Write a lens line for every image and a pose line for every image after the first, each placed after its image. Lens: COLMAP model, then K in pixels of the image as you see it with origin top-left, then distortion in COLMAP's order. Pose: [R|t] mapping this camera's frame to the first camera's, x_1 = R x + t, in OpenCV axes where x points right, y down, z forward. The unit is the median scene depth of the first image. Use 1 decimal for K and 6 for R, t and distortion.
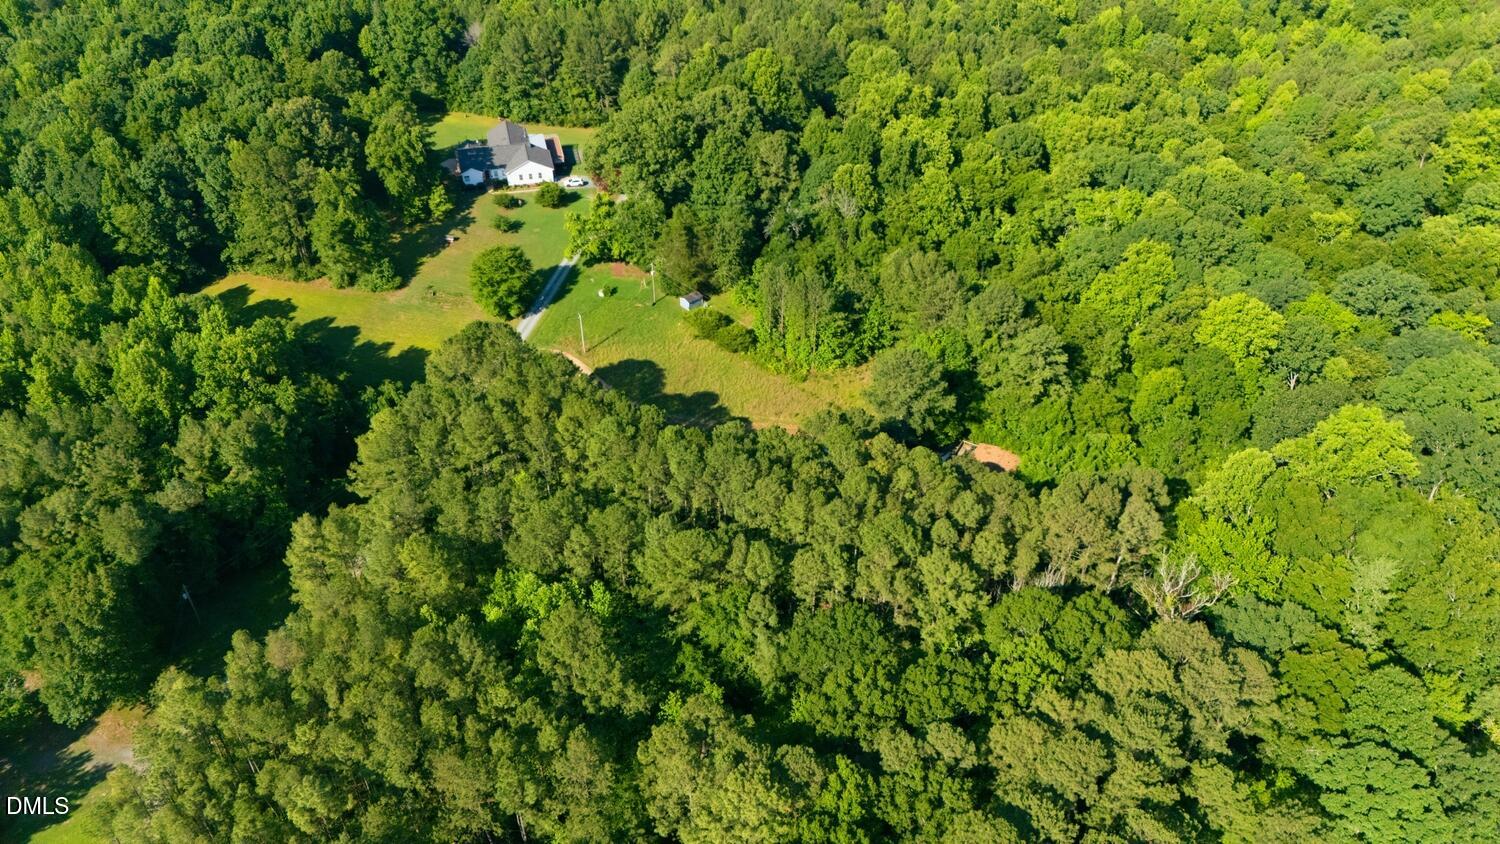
lens RADIAL K [[1106.4, 0, 750.0], [0, 1106.4, 422.0], [0, 0, 1]] dist [0.063090, -0.058224]
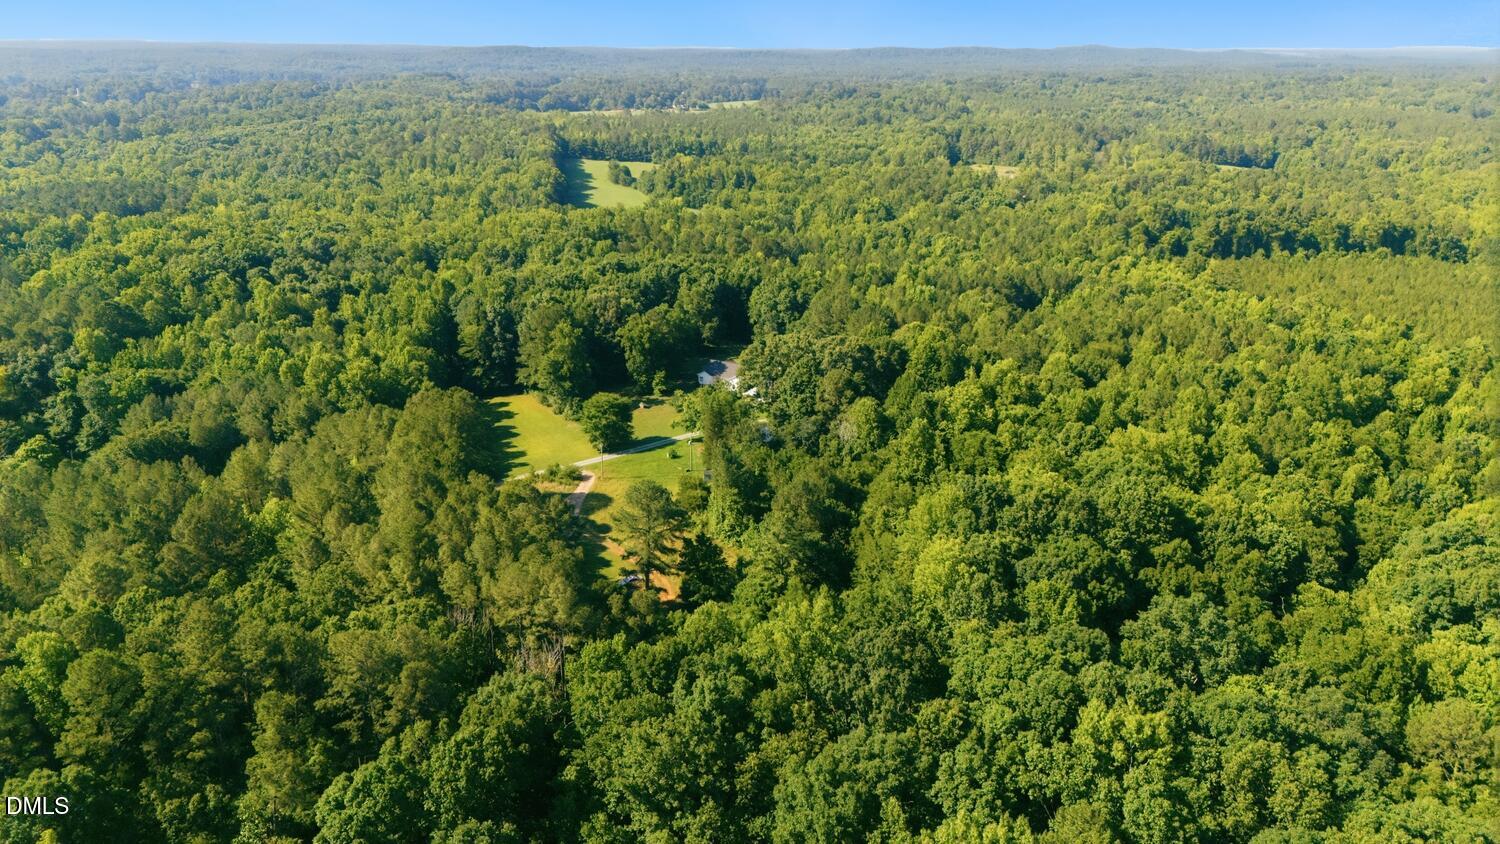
lens RADIAL K [[1106.4, 0, 750.0], [0, 1106.4, 422.0], [0, 0, 1]] dist [0.063090, -0.058224]
pose [[0.728667, 0.222298, -0.647787, 0.710112], [-0.430515, 0.884287, -0.180811, 0.030871], [0.532636, 0.410633, 0.740054, 0.147680]]
